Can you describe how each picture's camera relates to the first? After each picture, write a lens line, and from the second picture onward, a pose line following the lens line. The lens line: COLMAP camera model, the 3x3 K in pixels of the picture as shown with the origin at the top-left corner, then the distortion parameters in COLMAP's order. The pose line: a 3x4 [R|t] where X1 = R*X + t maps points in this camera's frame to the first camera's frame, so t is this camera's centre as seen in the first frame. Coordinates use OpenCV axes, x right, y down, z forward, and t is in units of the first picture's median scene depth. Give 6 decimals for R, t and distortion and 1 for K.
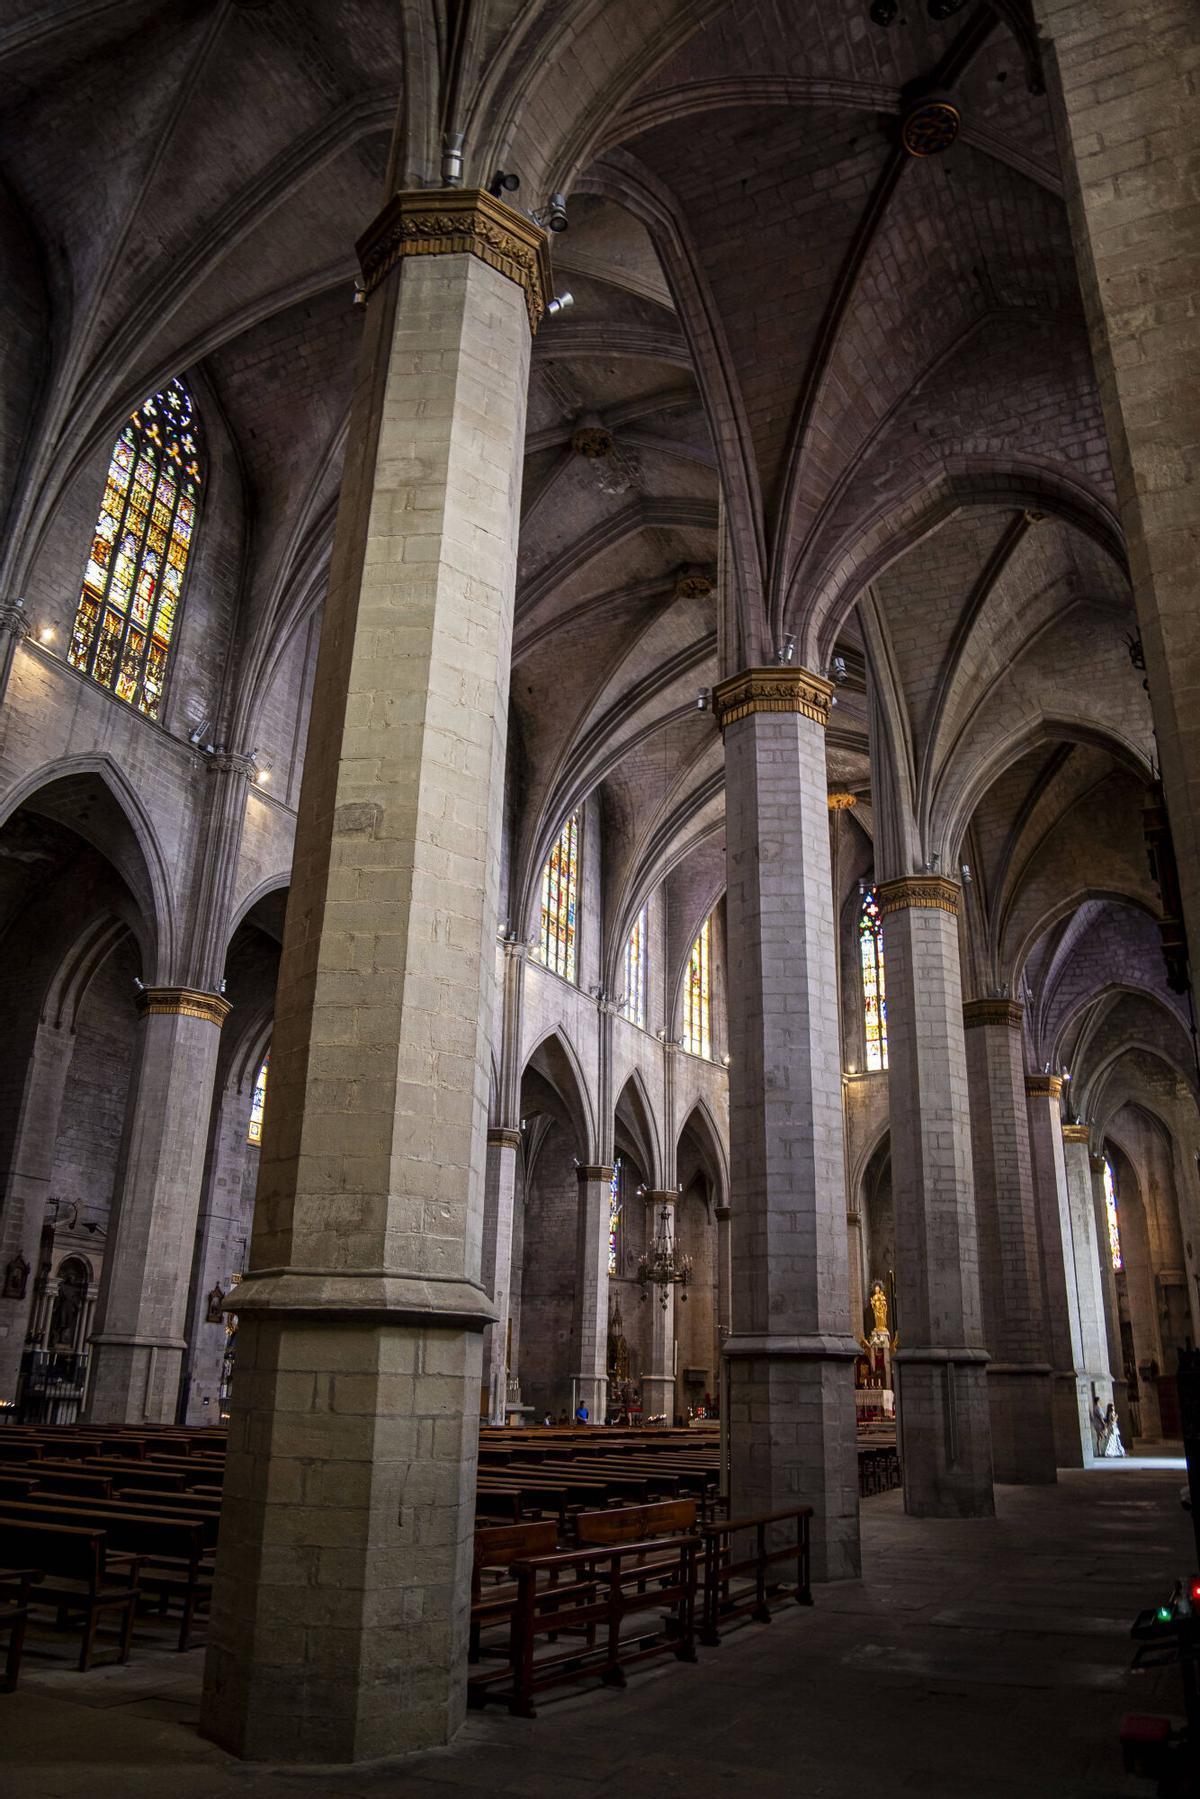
lens RADIAL K [[1267.0, 0, 597.0], [0, 1267.0, 904.5], [0, 0, 1]] dist [-0.126402, 0.080865]
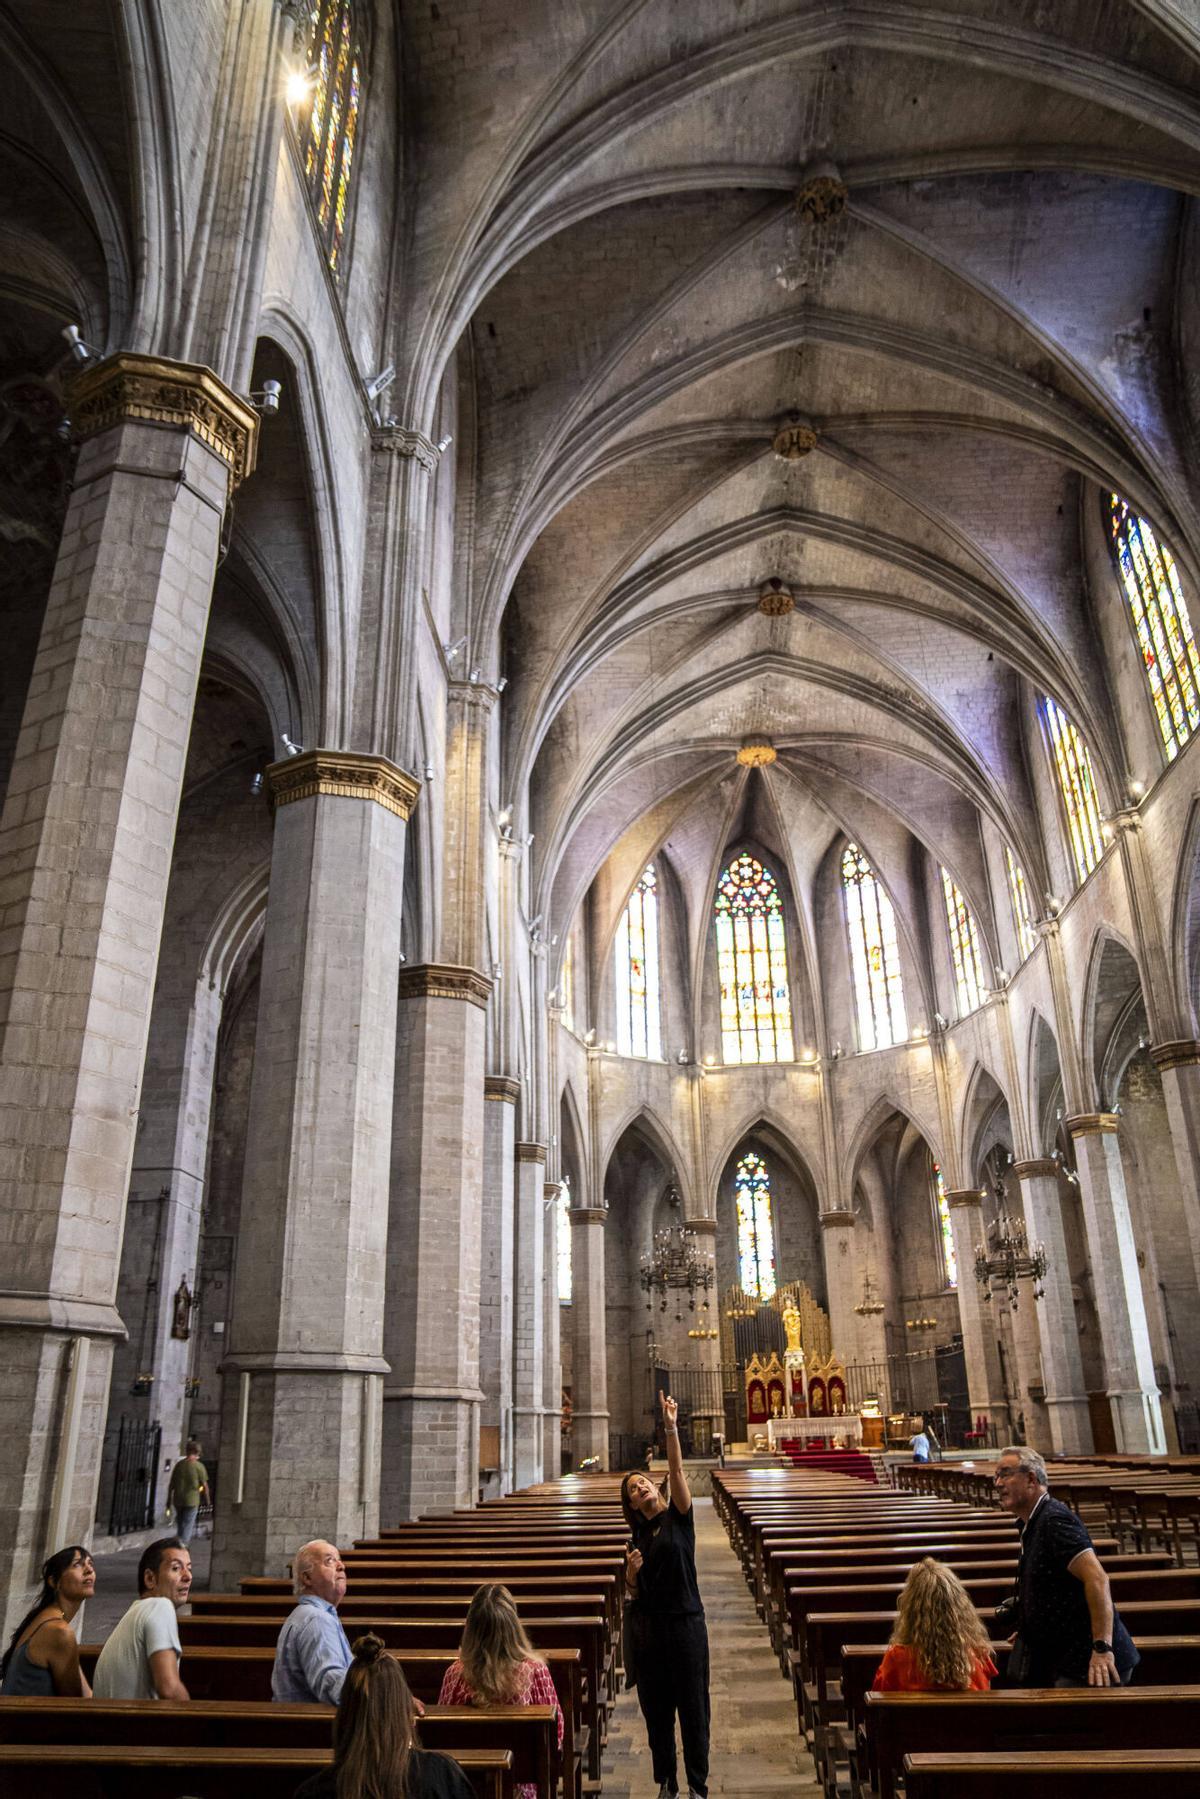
lens RADIAL K [[1268.9, 0, 607.4], [0, 1268.9, 899.5], [0, 0, 1]] dist [-0.135915, 0.100717]
pose [[0.924924, 0.116768, 0.361774, -0.302179], [-0.105795, 0.993127, -0.050068, 0.103854], [-0.365134, 0.008035, 0.930920, 0.279419]]
